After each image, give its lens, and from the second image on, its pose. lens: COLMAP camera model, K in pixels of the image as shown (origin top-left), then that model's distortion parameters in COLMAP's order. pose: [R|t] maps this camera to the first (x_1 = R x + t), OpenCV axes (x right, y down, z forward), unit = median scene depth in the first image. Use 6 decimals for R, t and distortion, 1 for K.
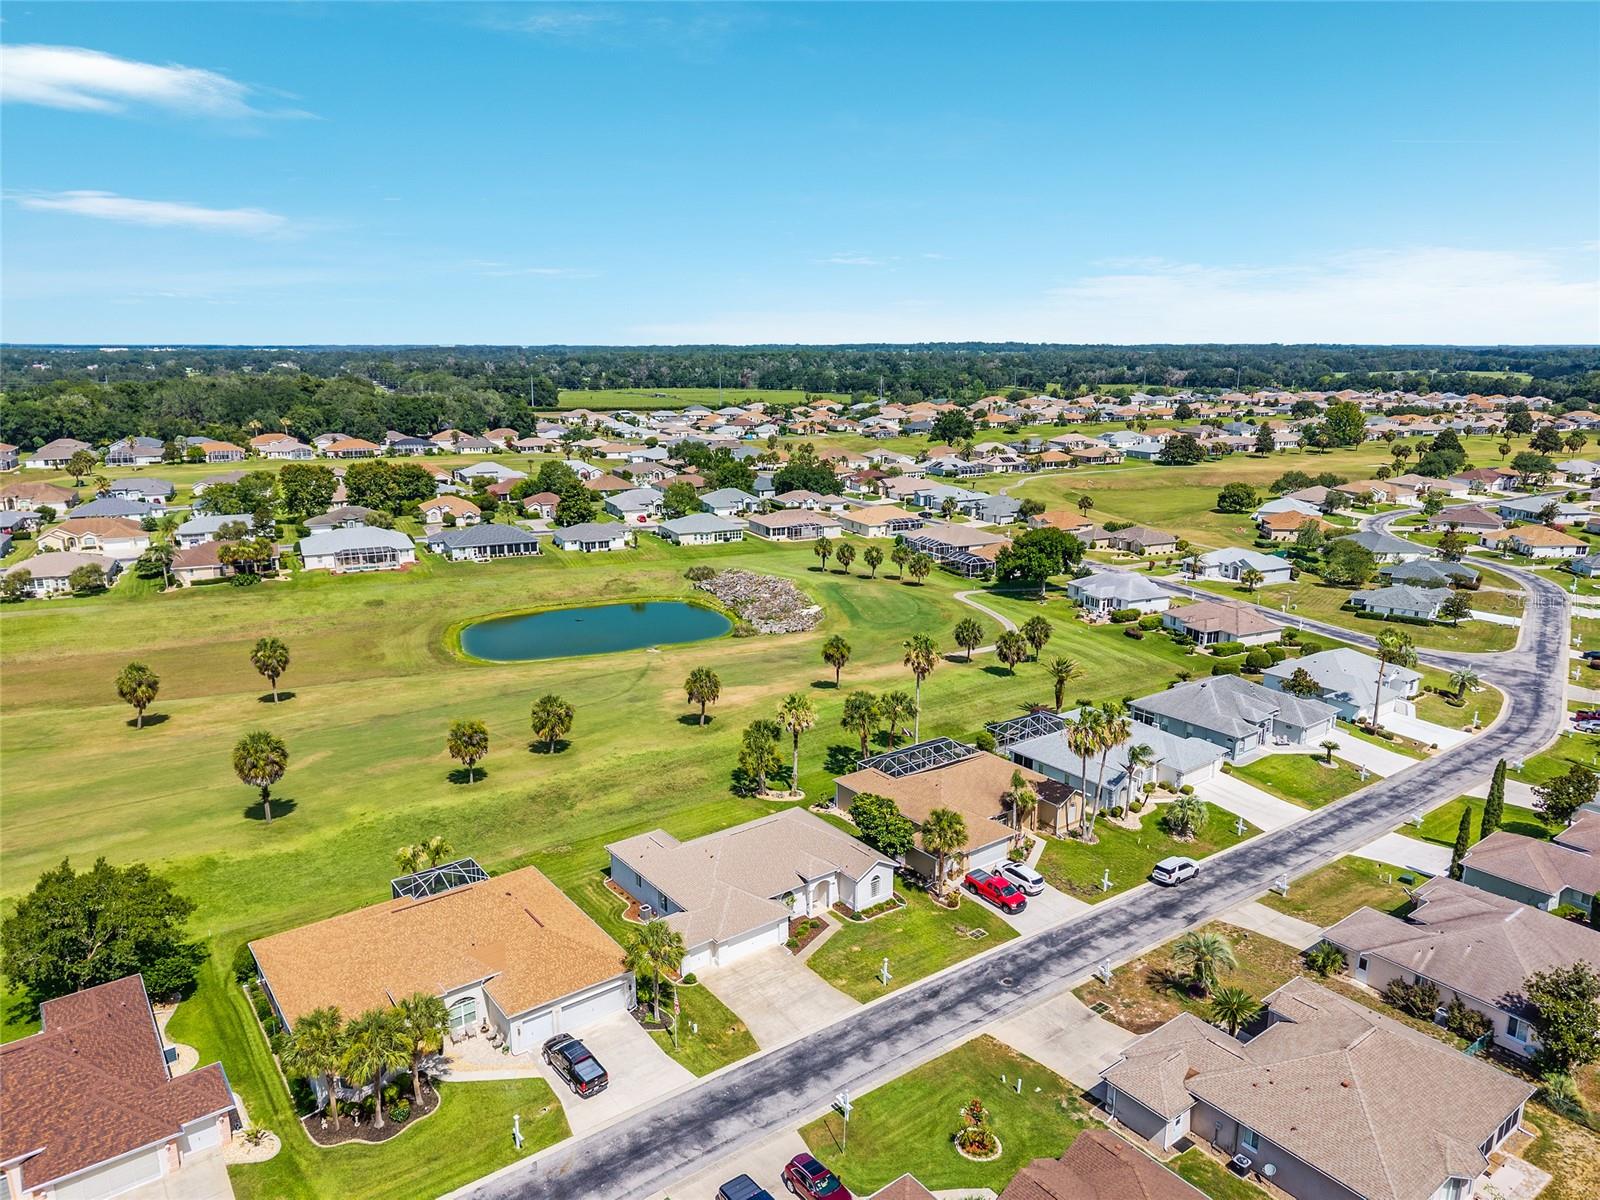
lens RADIAL K [[1064.0, 0, 789.4], [0, 1064.0, 599.4], [0, 0, 1]] dist [0.066371, -0.081830]
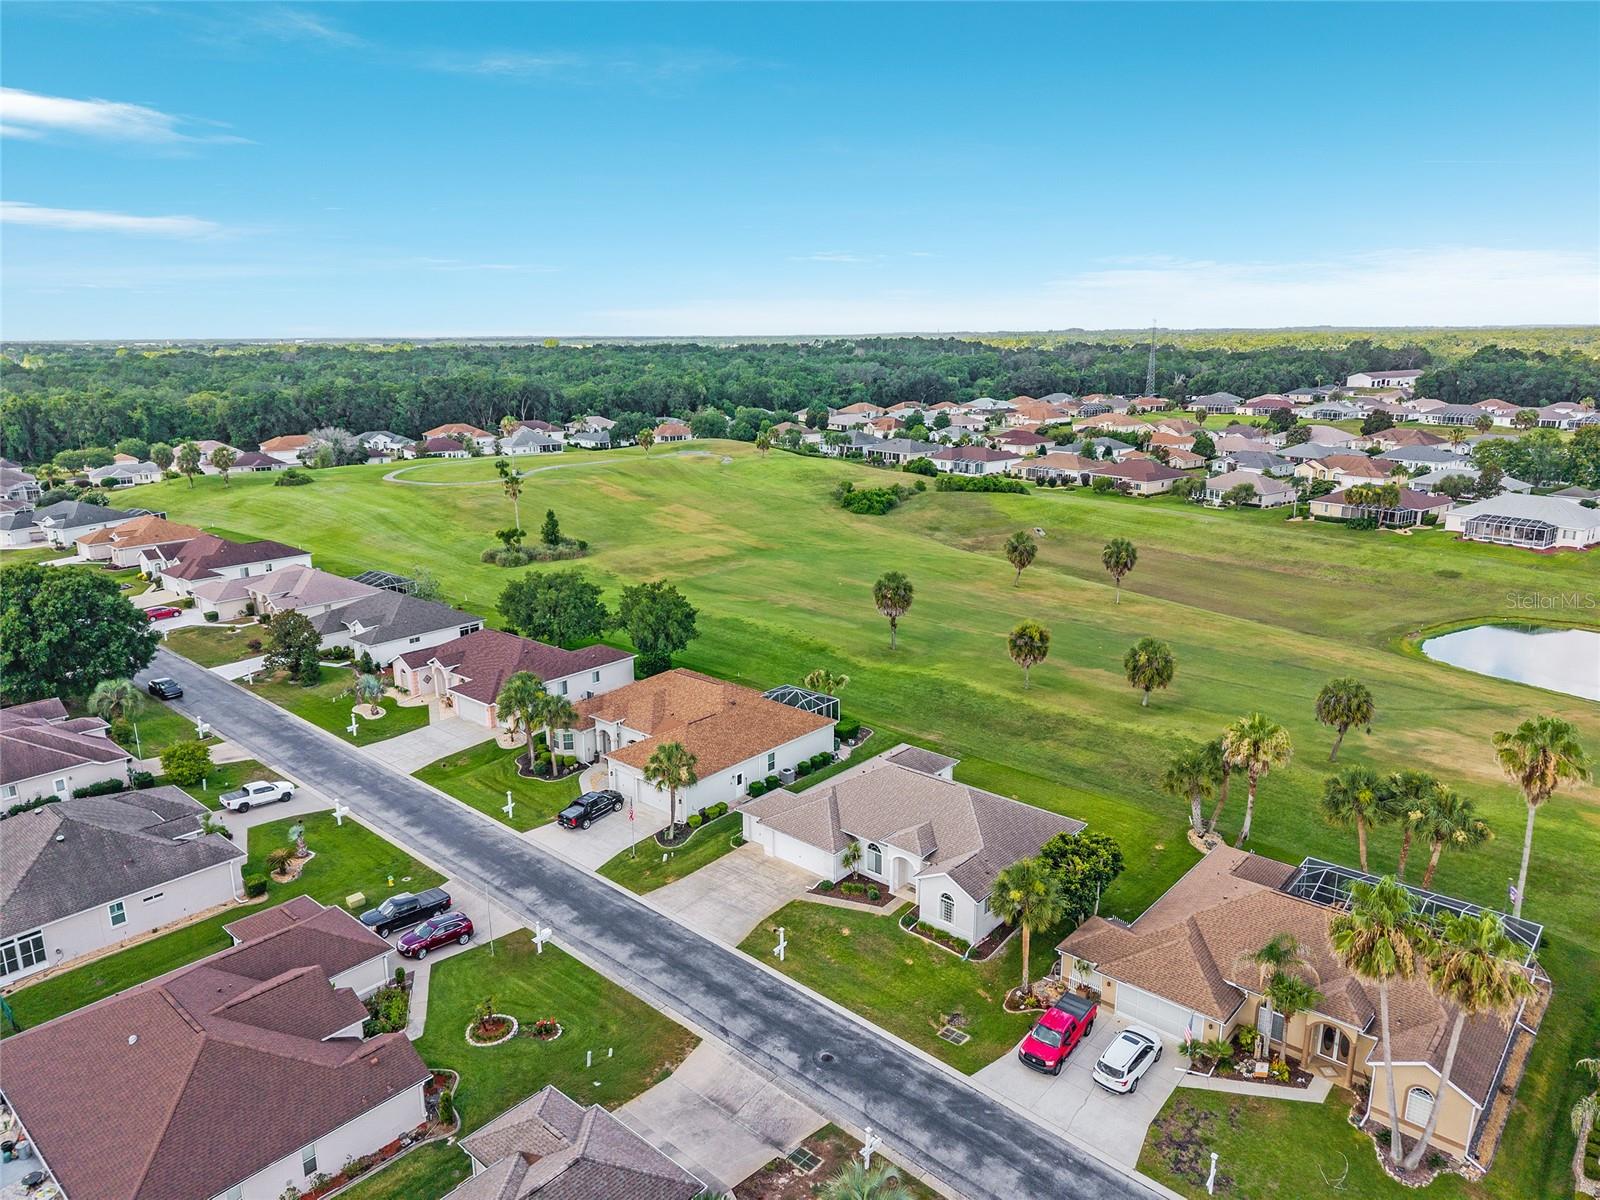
lens RADIAL K [[1064.0, 0, 789.4], [0, 1064.0, 599.4], [0, 0, 1]] dist [0.066371, -0.081830]
pose [[0.199551, 0.233093, -0.951760, 0.589689], [-0.216944, 0.957701, 0.189062, -0.045604], [0.955570, 0.168751, 0.241679, 0.554573]]
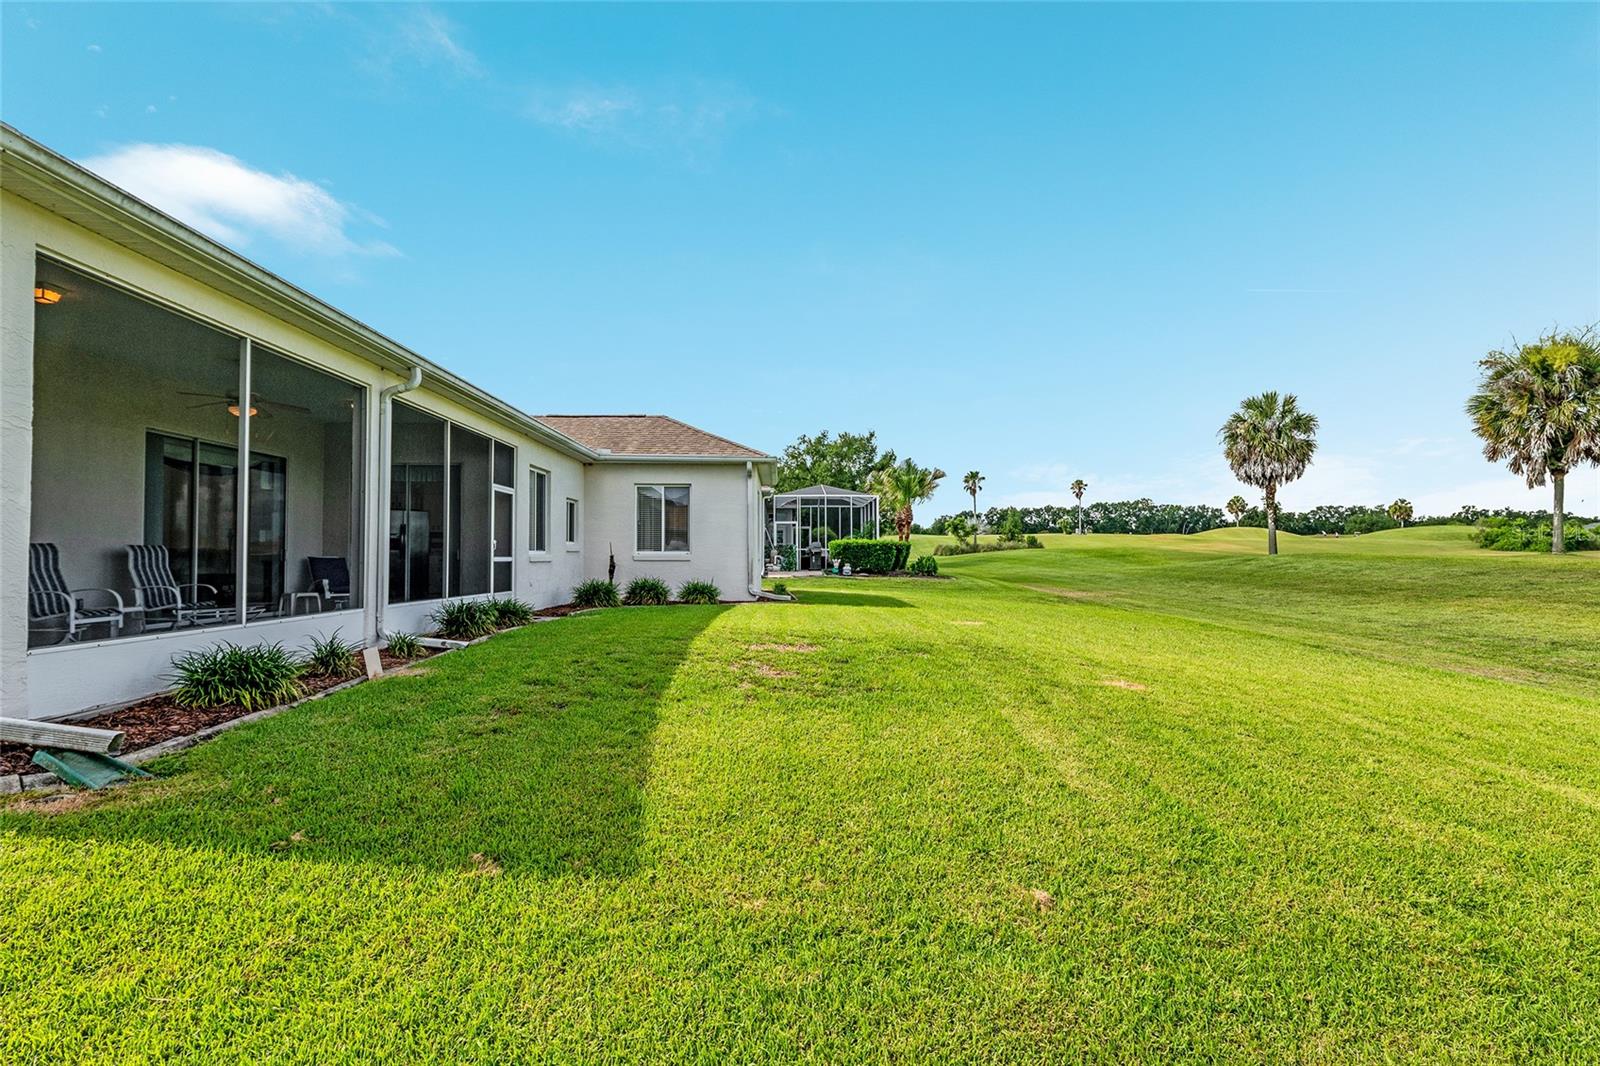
lens RADIAL K [[775.3, 0, 797.4], [0, 775.3, 534.9], [0, 0, 1]] dist [0.006815, -0.000657]
pose [[-0.582783, -0.022974, -0.812303, 0.012180], [-0.187415, 0.976453, 0.106843, 0.188395], [0.790721, 0.214504, -0.573366, 0.979342]]
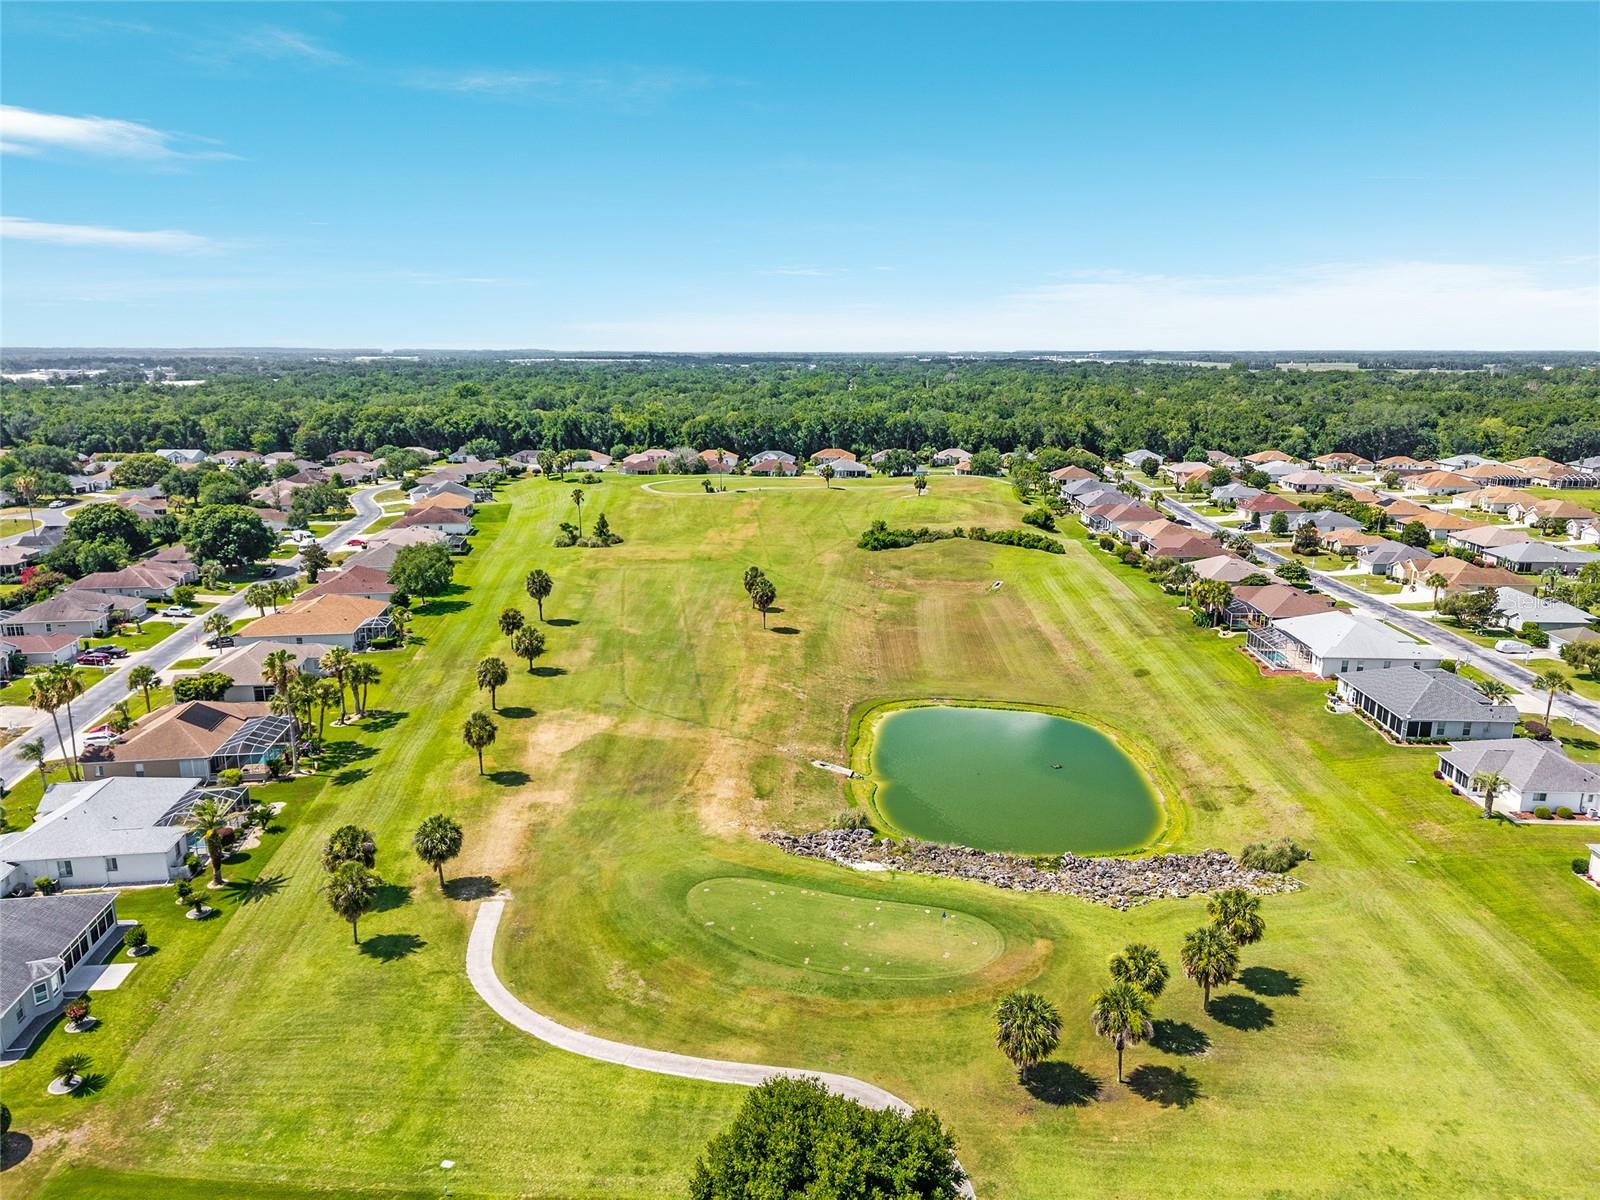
lens RADIAL K [[1068.4, 0, 788.6], [0, 1068.4, 604.4], [0, 0, 1]] dist [0.033796, -0.031053]
pose [[-0.492538, 0.225389, -0.840599, 0.797654], [-0.204981, 0.908665, 0.363746, -0.521209], [0.845807, 0.351466, -0.401352, 1.970564]]
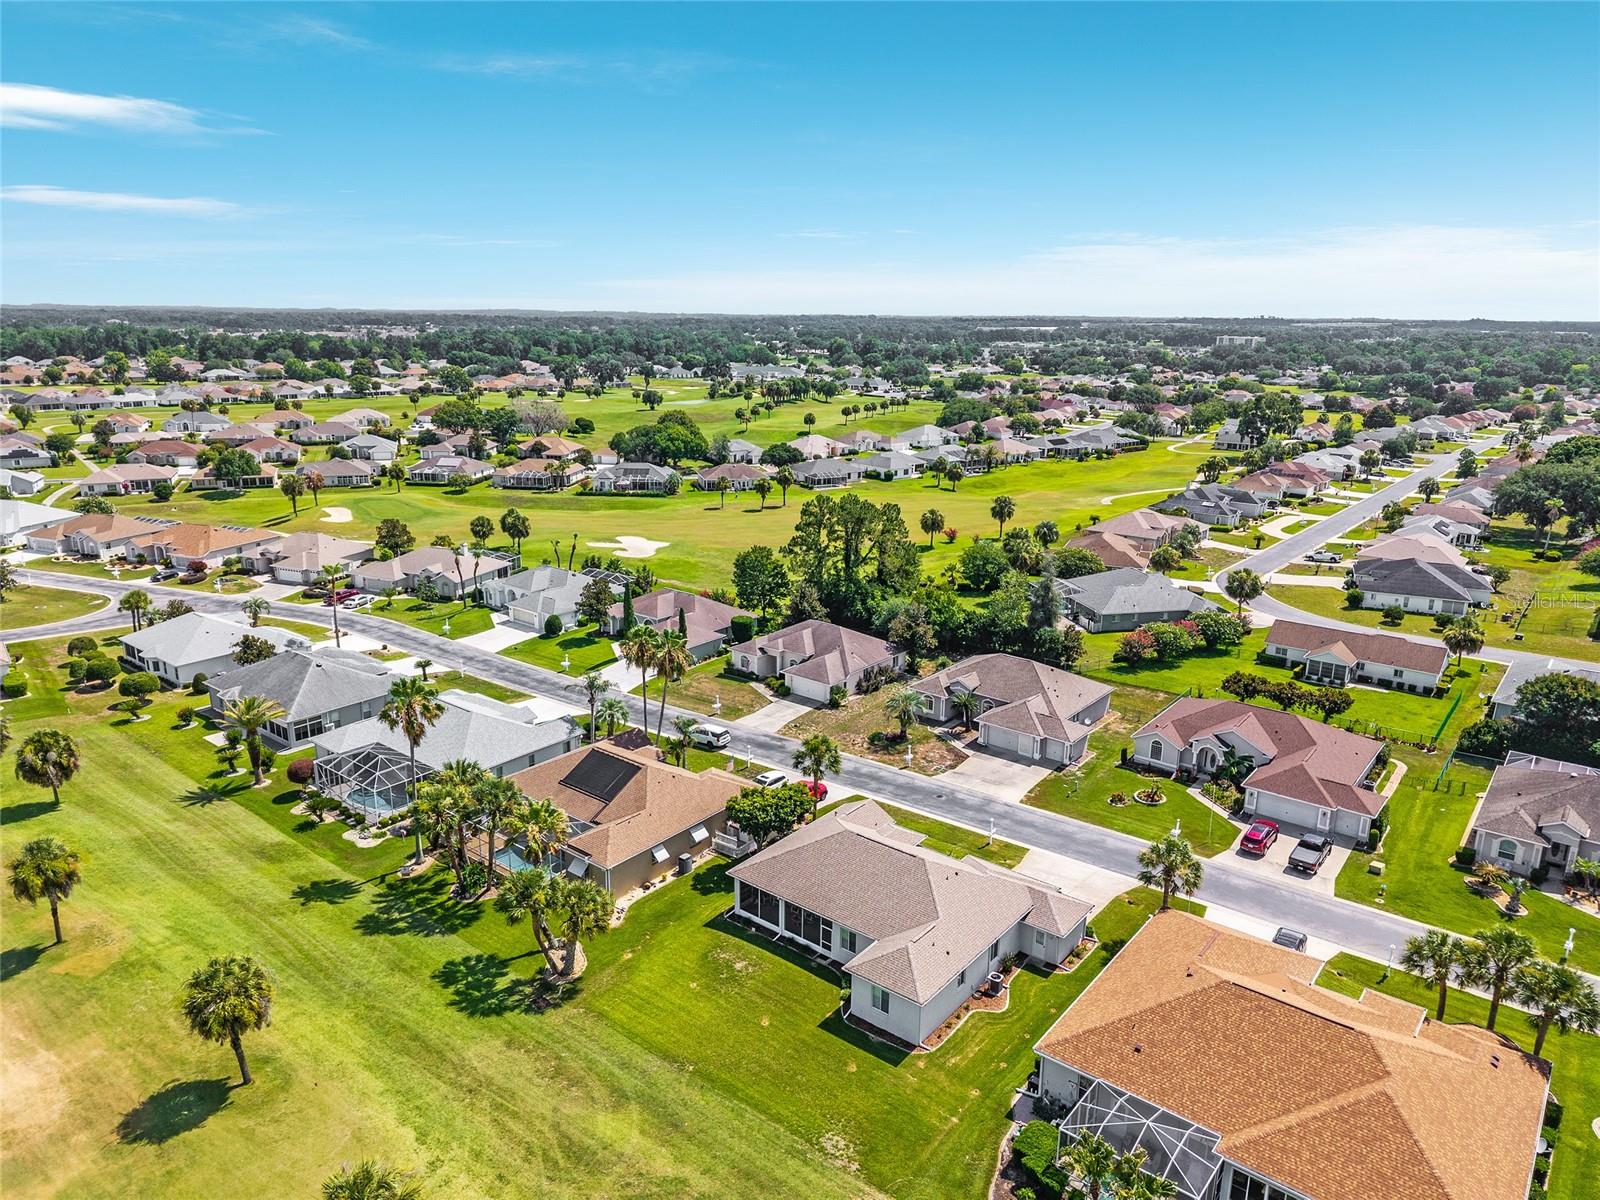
lens RADIAL K [[1065.6, 0, 788.9], [0, 1065.6, 602.7], [0, 0, 1]] dist [0.043995, -0.041514]
pose [[-0.245134, -0.255796, 0.935135, -0.596339], [0.216543, 0.925750, 0.309993, -0.181264], [-0.944997, 0.278486, -0.171542, 0.958893]]
